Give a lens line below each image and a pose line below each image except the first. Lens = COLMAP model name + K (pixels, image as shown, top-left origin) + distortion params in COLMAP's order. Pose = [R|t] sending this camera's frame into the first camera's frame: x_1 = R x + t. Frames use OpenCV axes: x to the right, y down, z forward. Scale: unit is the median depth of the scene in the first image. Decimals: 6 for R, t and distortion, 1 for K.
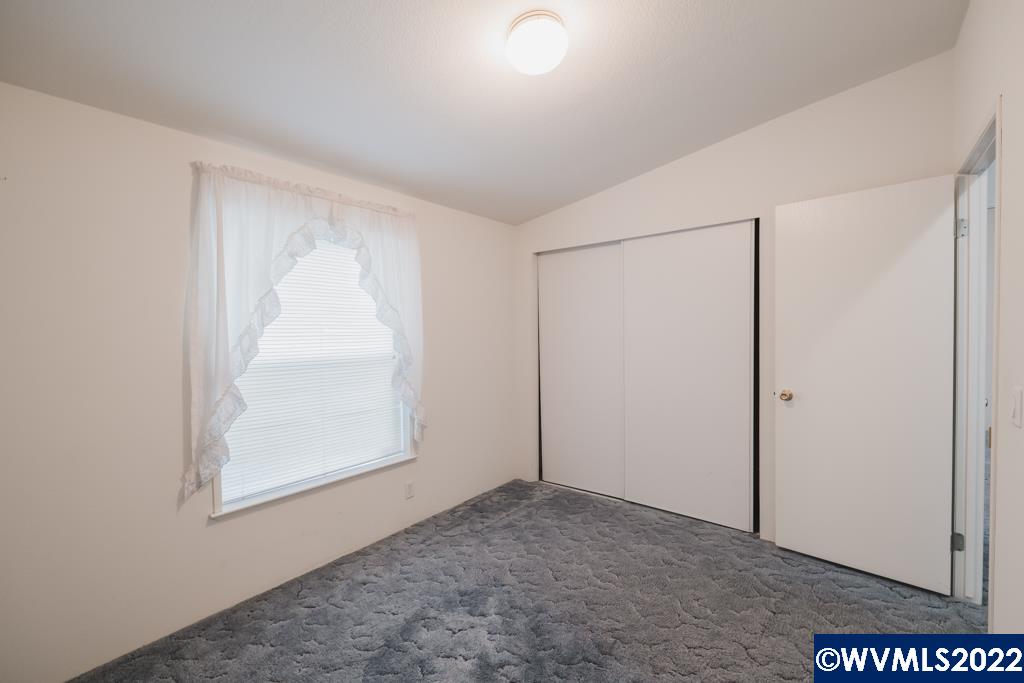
lens RADIAL K [[449.4, 0, 512.1], [0, 449.4, 336.0], [0, 0, 1]] dist [0.005529, -0.003458]
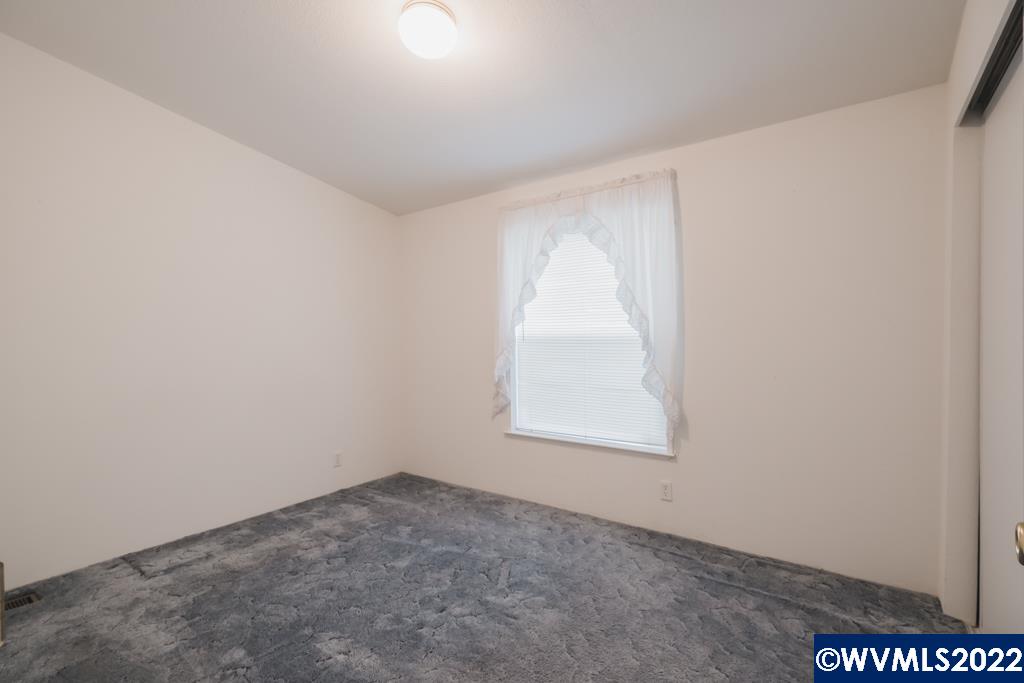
lens RADIAL K [[449.4, 0, 508.1], [0, 449.4, 341.5], [0, 0, 1]] dist [0.005529, -0.003458]
pose [[0.050167, 0.015302, -0.998624, 0.656992], [-0.010692, 0.999834, 0.014783, 0.046686], [0.998684, 0.009936, 0.050322, 0.689810]]
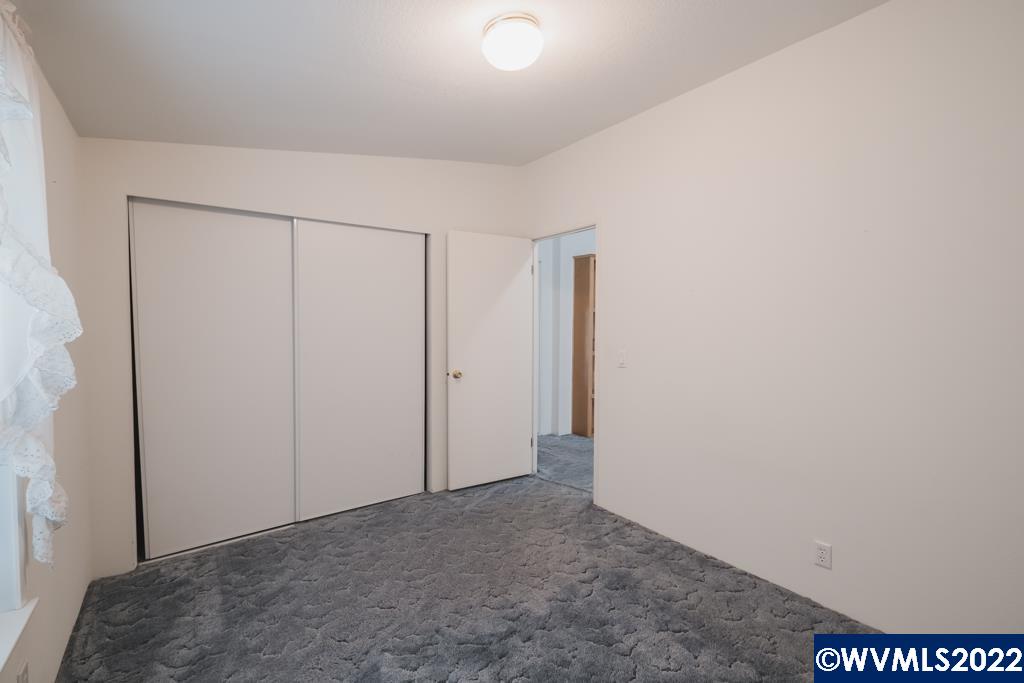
lens RADIAL K [[449.4, 0, 514.9], [0, 449.4, 342.1], [0, 0, 1]] dist [0.005529, -0.003458]
pose [[0.234730, -0.025406, 0.971728, -0.571564], [0.011046, 0.999664, 0.023469, 0.006315], [-0.971998, 0.005225, 0.234932, 0.467947]]
